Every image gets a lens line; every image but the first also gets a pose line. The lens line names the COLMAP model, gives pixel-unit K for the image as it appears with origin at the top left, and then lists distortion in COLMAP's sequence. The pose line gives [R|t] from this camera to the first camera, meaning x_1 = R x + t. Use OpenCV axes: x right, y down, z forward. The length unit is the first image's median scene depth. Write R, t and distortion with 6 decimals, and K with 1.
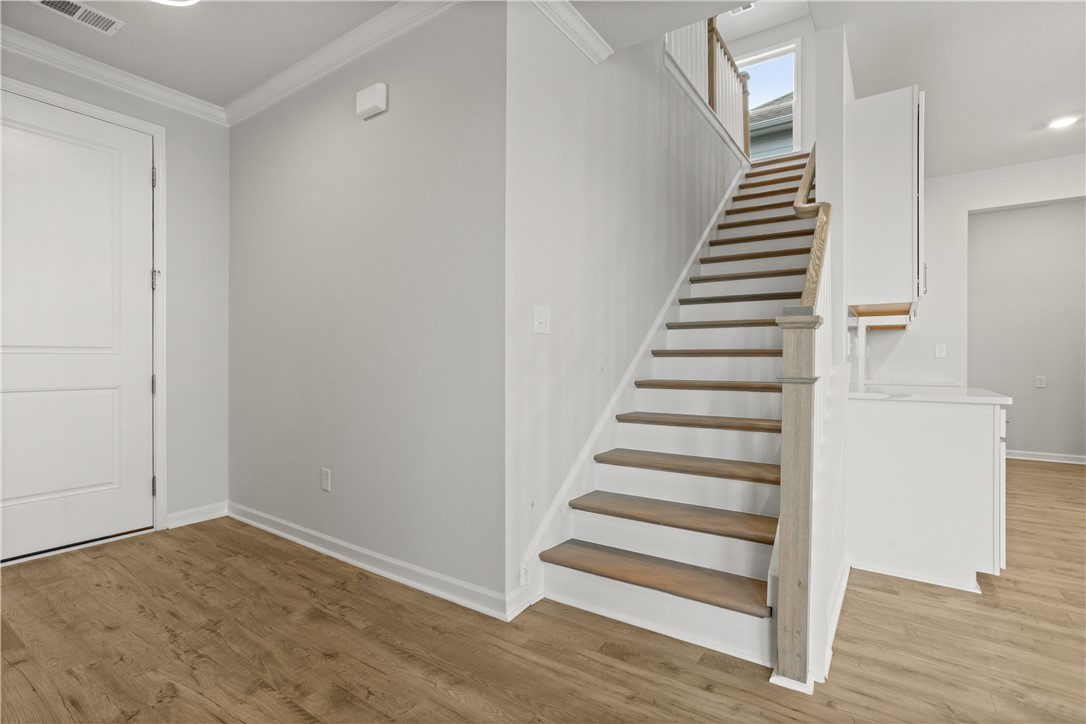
lens RADIAL K [[524.9, 0, 532.4], [0, 524.9, 361.9], [0, 0, 1]] dist [-0.040287, 0.028200]
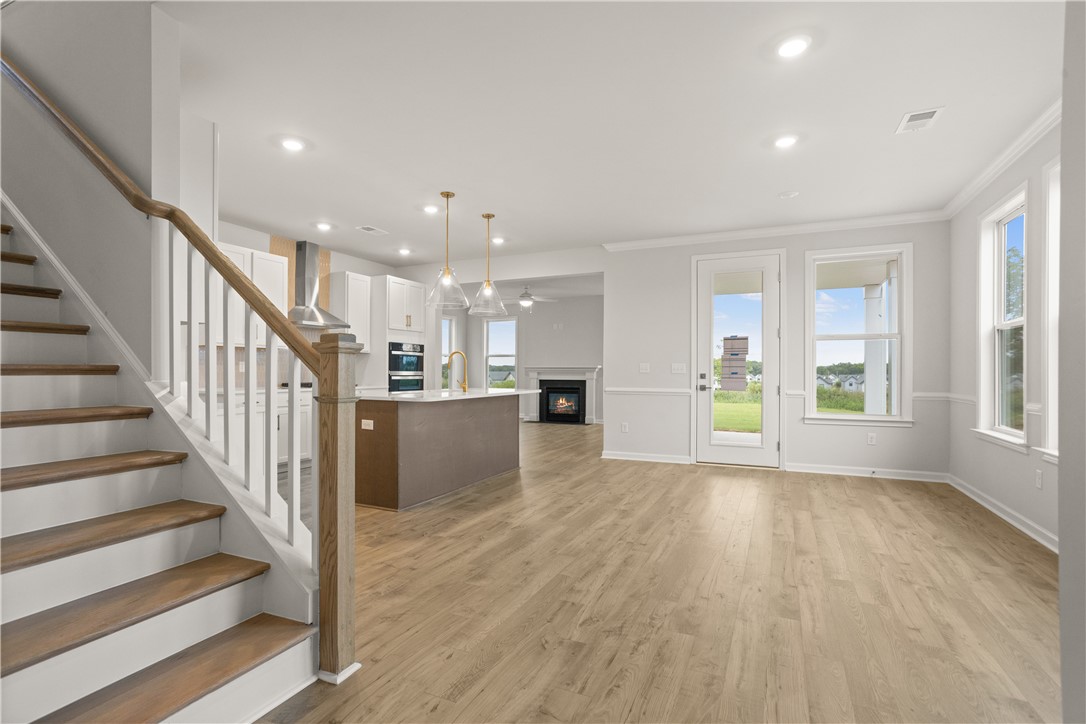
lens RADIAL K [[509.5, 0, 546.8], [0, 509.5, 373.2], [0, 0, 1]] dist [-0.037881, 0.025579]
pose [[-0.168255, -0.005441, 0.985729, -0.449551], [0.002151, 0.999980, 0.005887, -0.018969], [-0.985741, 0.003111, -0.168240, 0.534394]]
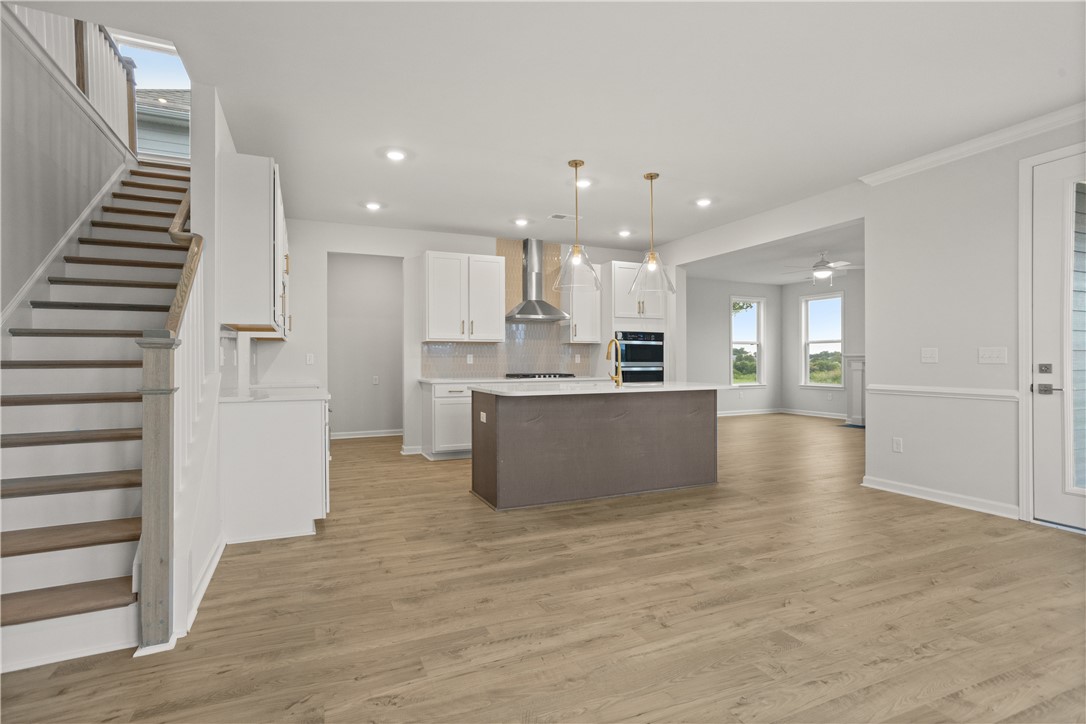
lens RADIAL K [[524.9, 0, 532.4], [0, 524.9, 361.9], [0, 0, 1]] dist [-0.040287, 0.028200]
pose [[0.514952, -0.003694, 0.857211, -0.046463], [0.008733, 0.999961, -0.000937, -0.016902], [-0.857174, 0.007968, 0.514965, -0.248552]]
